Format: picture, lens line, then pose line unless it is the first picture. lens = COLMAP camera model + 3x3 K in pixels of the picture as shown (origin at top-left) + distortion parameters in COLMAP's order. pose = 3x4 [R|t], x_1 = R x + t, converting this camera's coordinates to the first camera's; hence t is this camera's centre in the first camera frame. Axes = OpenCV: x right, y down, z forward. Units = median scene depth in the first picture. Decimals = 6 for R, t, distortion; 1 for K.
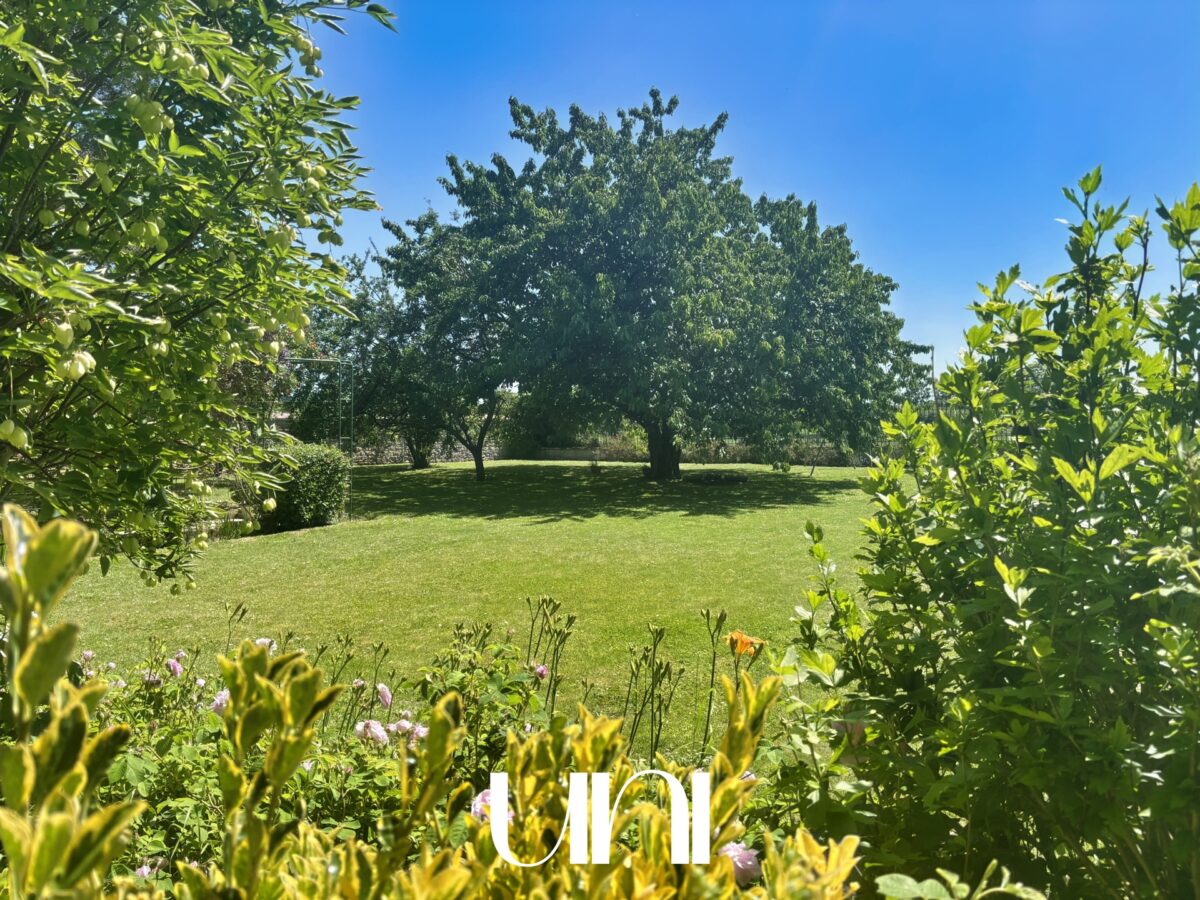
lens RADIAL K [[891.6, 0, 598.6], [0, 891.6, 450.6], [0, 0, 1]] dist [0.066406, -0.075589]
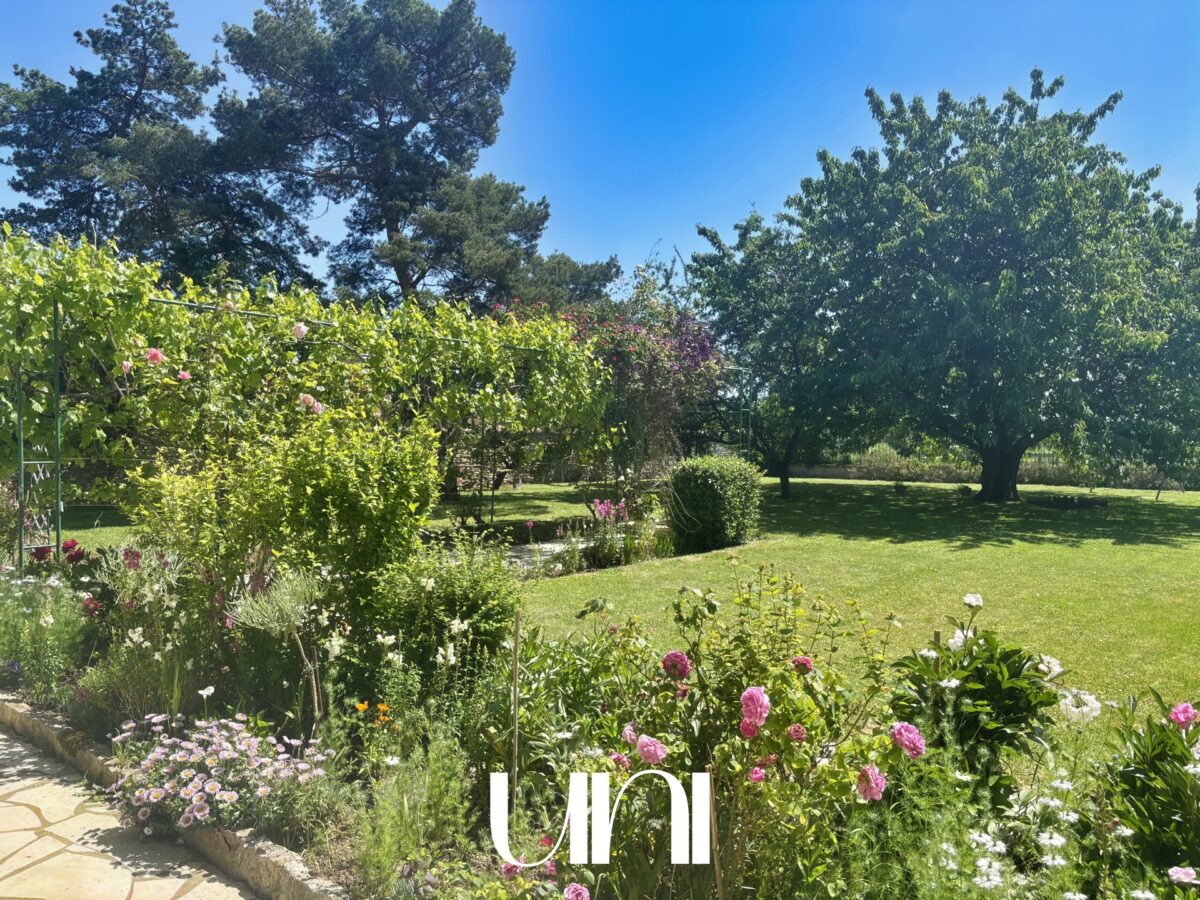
lens RADIAL K [[891.6, 0, 601.1], [0, 891.6, 451.1], [0, 0, 1]] dist [0.066406, -0.075589]
pose [[0.990320, 0.009412, -0.138484, -0.234448], [-0.012086, 0.999756, -0.018479, 0.003875], [0.138276, 0.019974, 0.990192, 0.044174]]
